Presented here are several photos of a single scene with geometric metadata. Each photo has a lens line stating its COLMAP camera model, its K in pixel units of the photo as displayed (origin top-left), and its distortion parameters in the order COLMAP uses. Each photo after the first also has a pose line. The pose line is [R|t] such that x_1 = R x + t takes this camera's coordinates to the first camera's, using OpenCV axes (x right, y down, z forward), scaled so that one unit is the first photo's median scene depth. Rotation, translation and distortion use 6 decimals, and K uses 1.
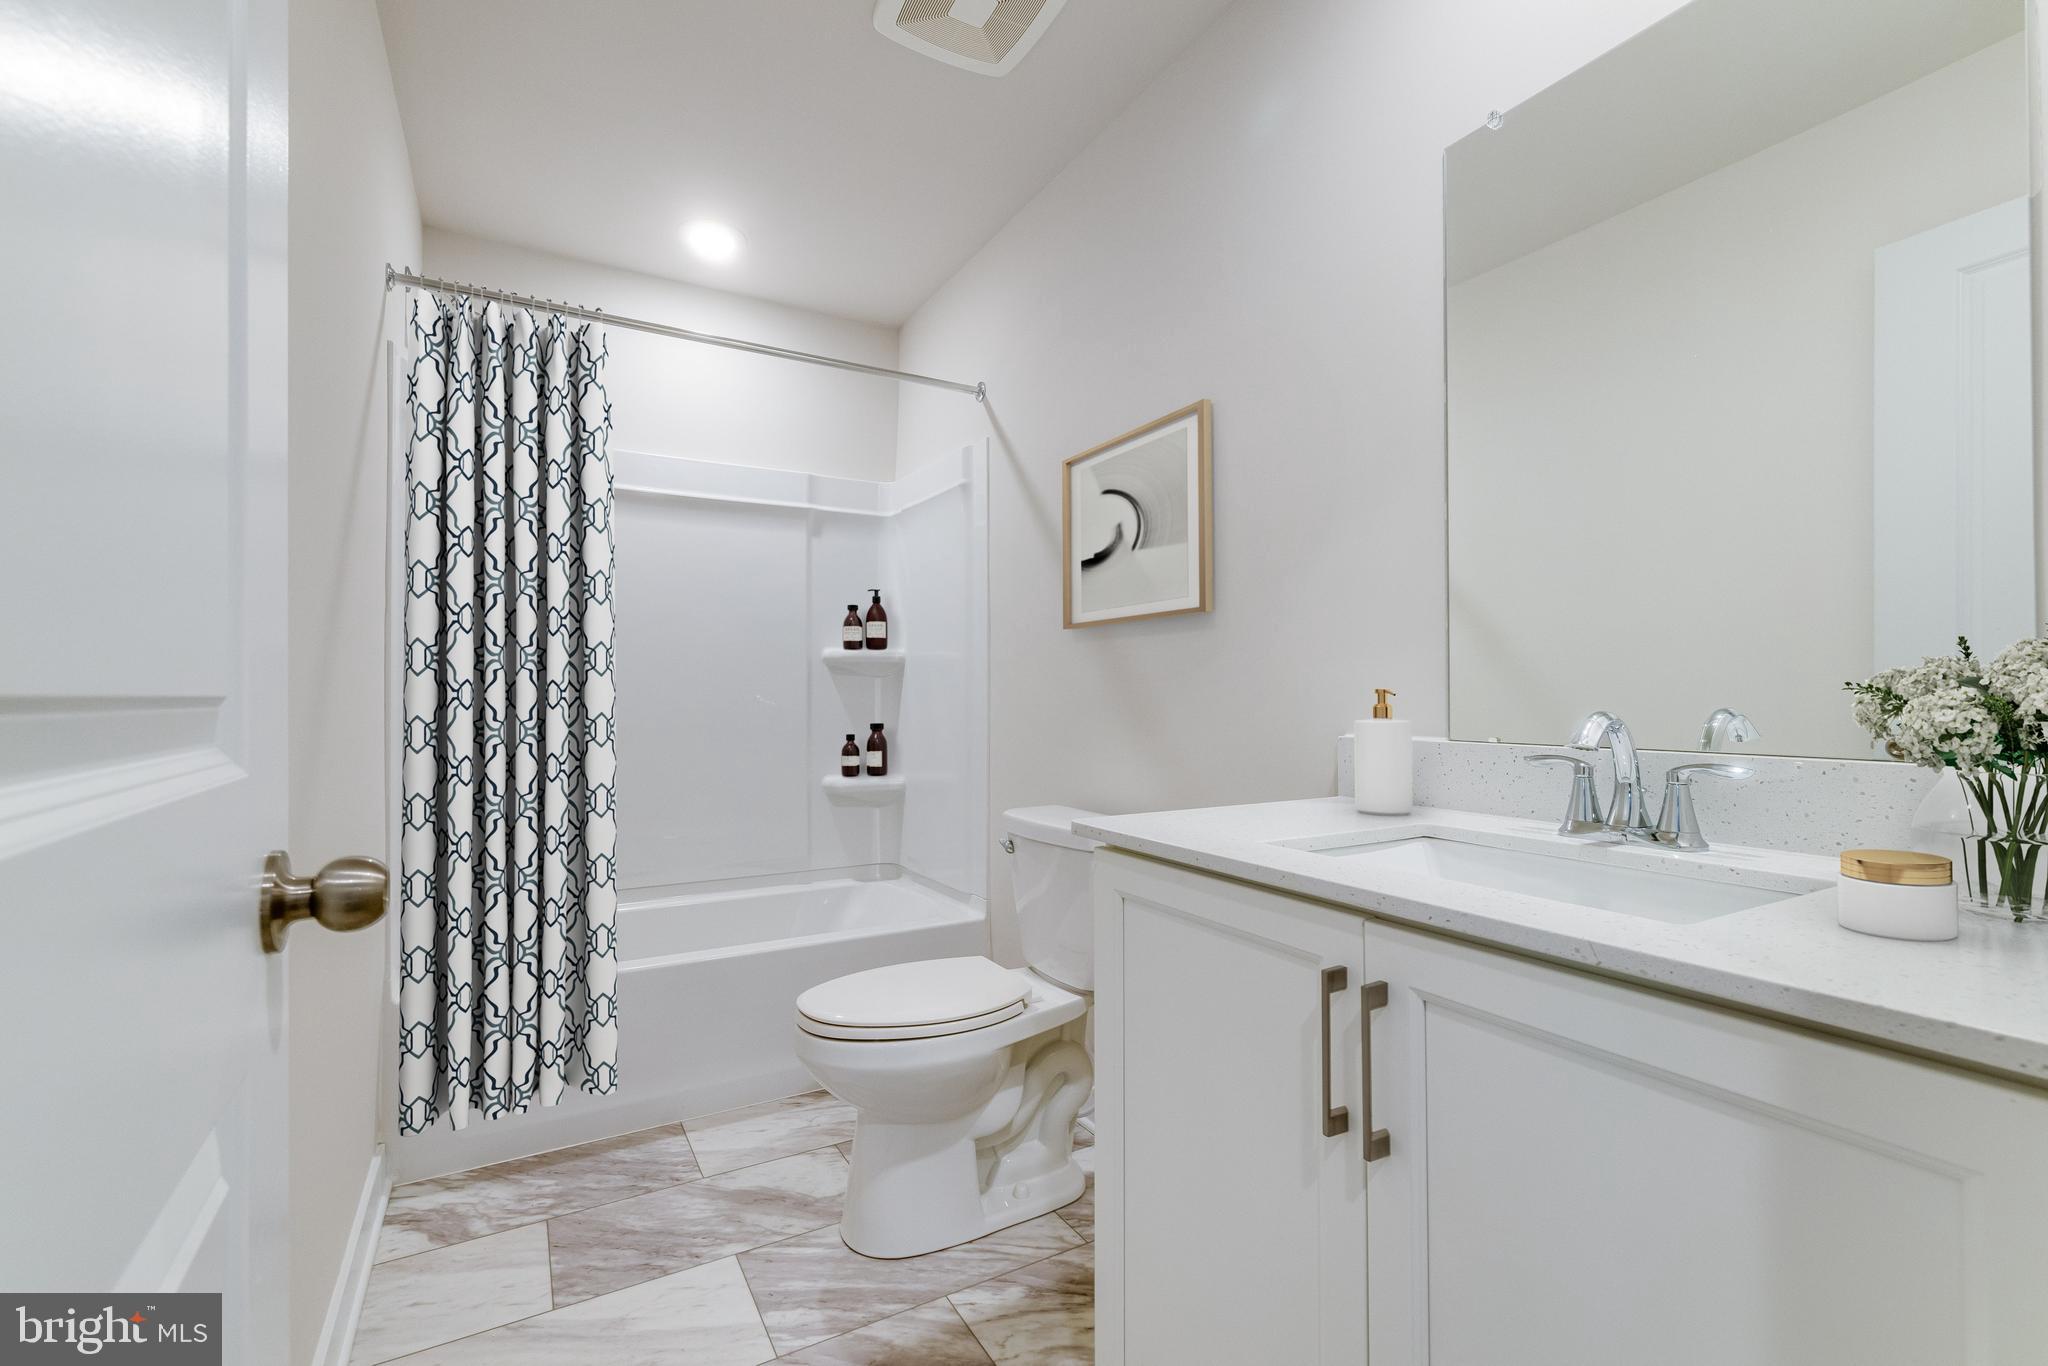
lens RADIAL K [[913.2, 0, 1017.6], [0, 913.2, 681.6], [0, 0, 1]] dist [0.001359, 0.000117]
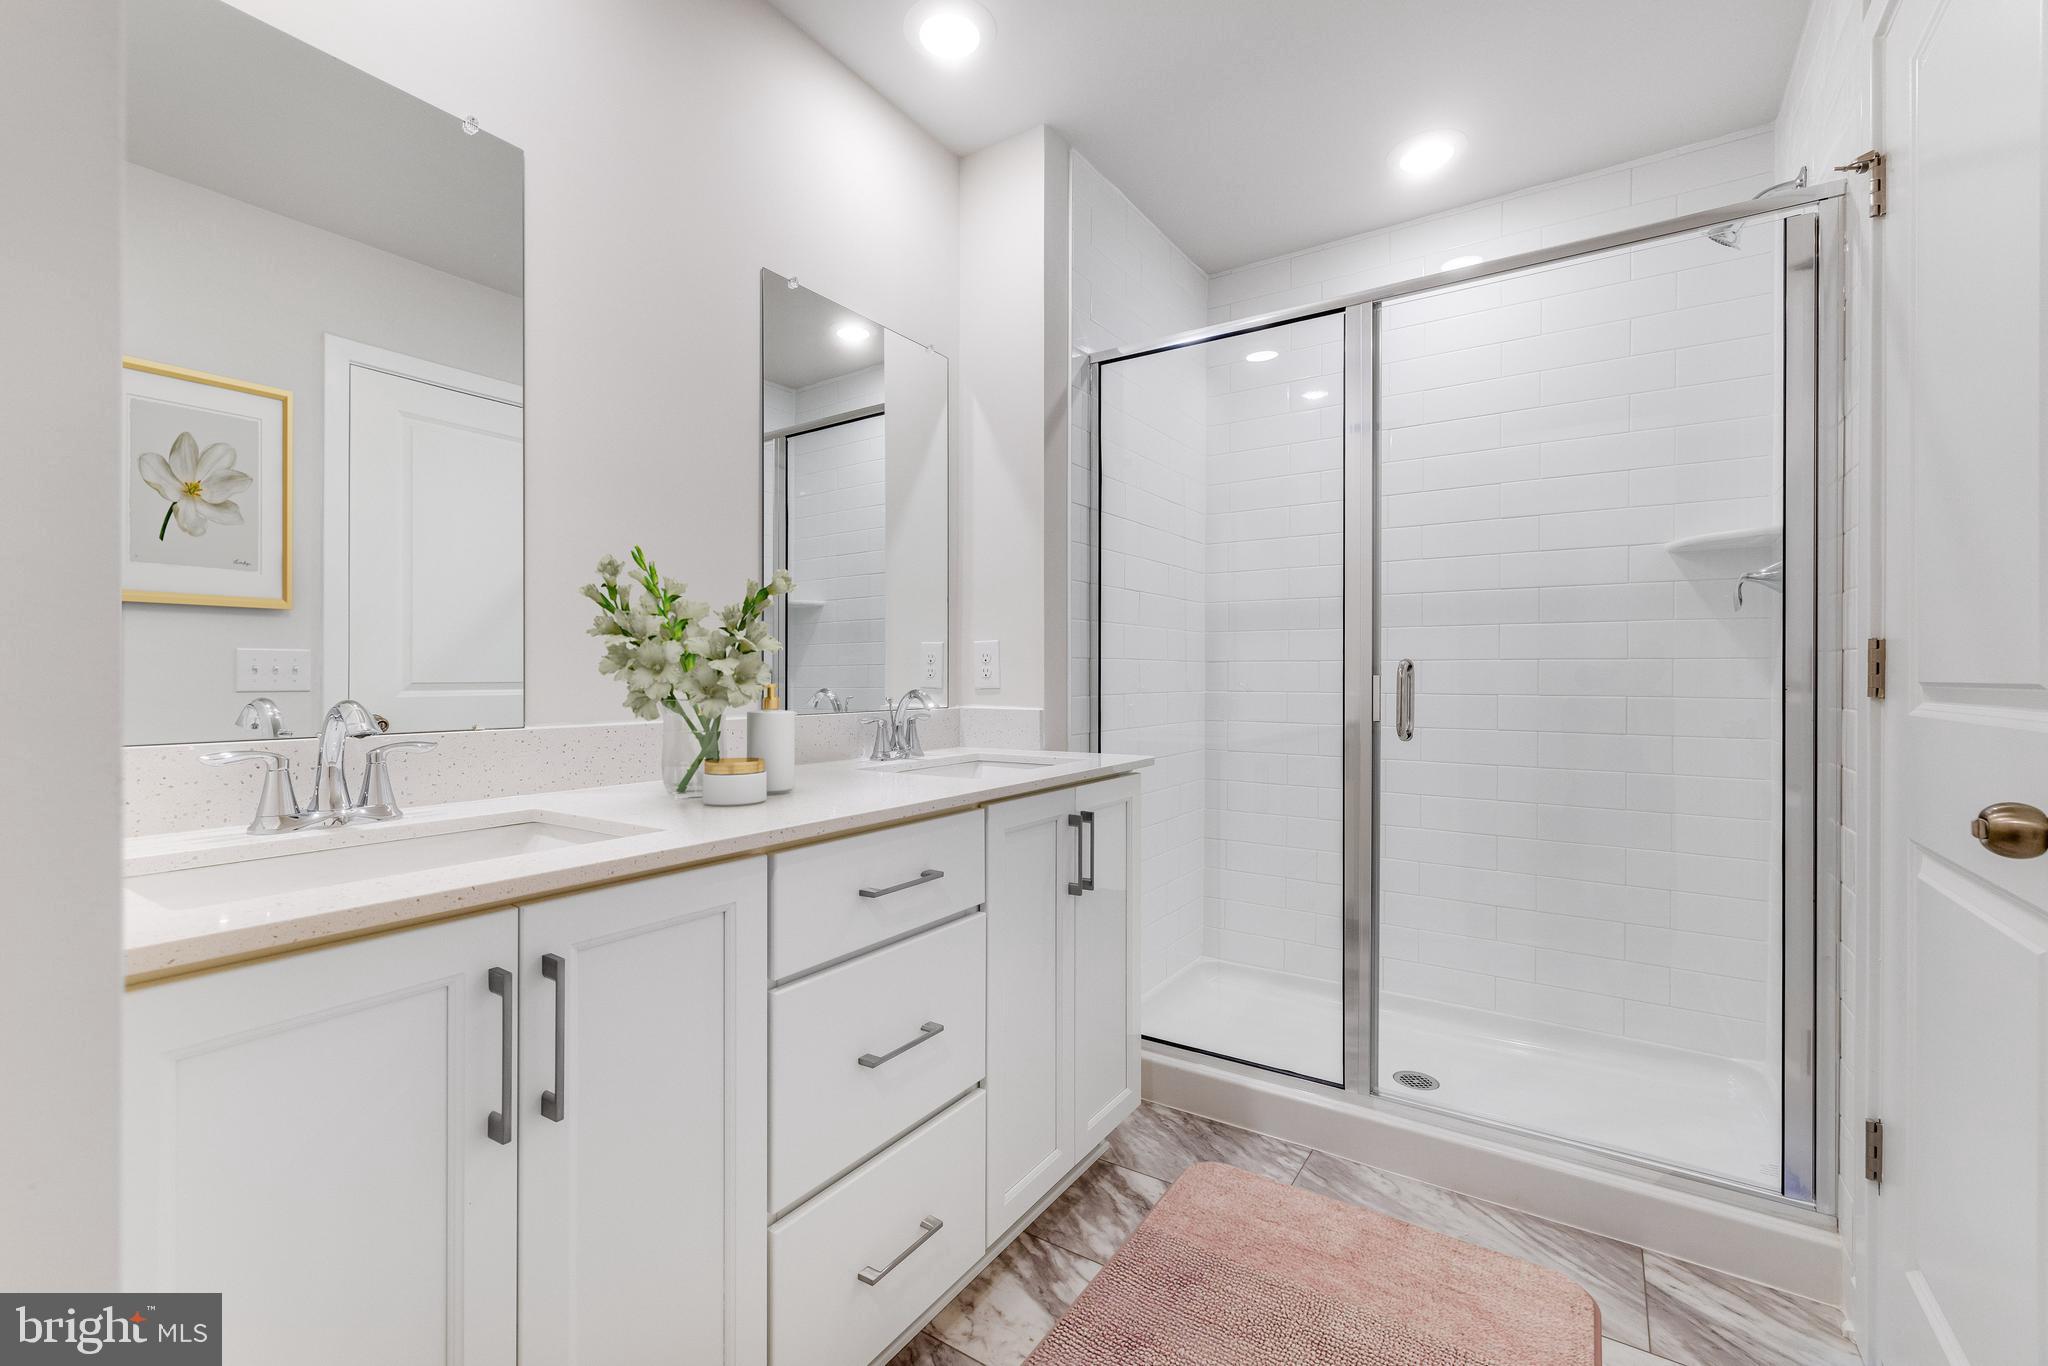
lens RADIAL K [[913.2, 0, 1017.6], [0, 913.2, 681.6], [0, 0, 1]] dist [0.001359, 0.000117]
pose [[-0.430300, 0.002930, 0.902681, -0.710314], [-0.010514, 0.999911, -0.008258, 0.017087], [-0.902625, -0.013044, -0.430231, 0.924151]]
